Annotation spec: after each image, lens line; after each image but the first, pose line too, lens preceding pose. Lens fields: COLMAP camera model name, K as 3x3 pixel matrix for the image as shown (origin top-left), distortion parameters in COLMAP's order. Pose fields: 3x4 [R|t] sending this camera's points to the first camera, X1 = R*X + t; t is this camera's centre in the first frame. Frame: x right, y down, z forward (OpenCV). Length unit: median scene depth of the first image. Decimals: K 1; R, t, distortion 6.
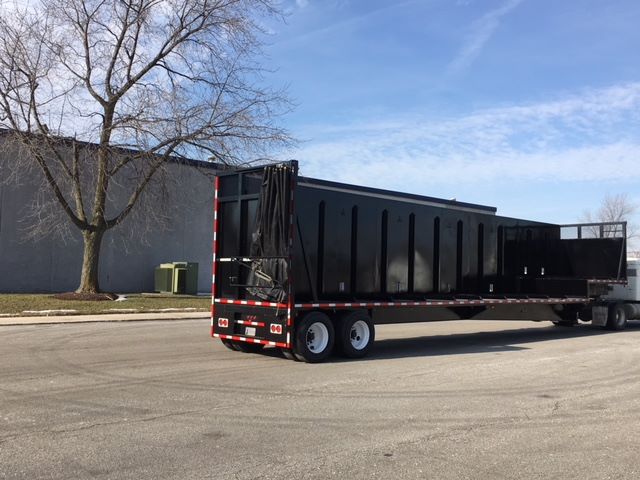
lens RADIAL K [[651.2, 0, 320.0], [0, 651.2, 240.0], [0, 0, 1]] dist [0.058084, -0.017097]
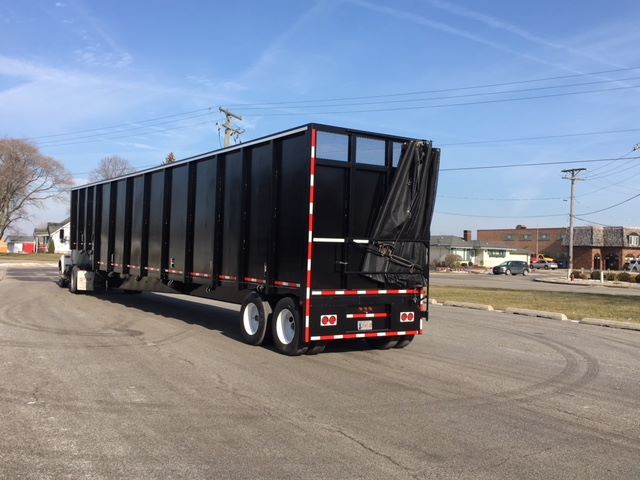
lens RADIAL K [[651.2, 0, 320.0], [0, 651.2, 240.0], [0, 0, 1]] dist [0.058084, -0.017097]
pose [[0.194662, -0.001474, 0.980869, -0.942743], [-0.073817, 0.997141, 0.016148, 0.018275], [-0.978089, -0.075548, 0.193997, 0.882312]]
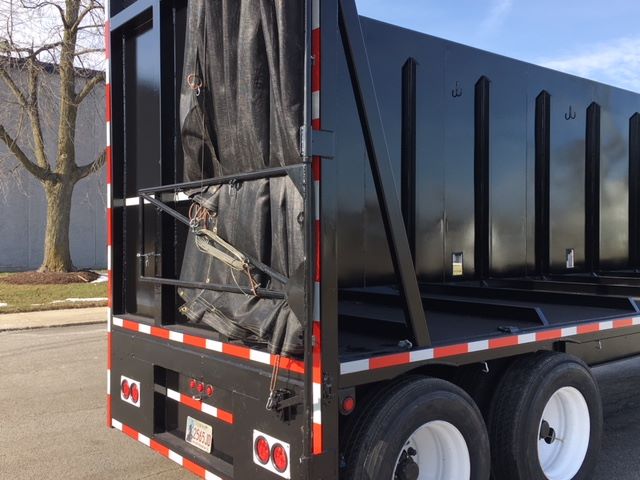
lens RADIAL K [[651.2, 0, 320.0], [0, 651.2, 240.0], [0, 0, 1]] dist [0.058084, -0.017097]
pose [[0.995208, -0.026135, -0.094228, -0.020225], [0.031474, 0.997955, 0.055627, 0.035799], [0.092582, -0.058327, 0.993995, 0.697862]]
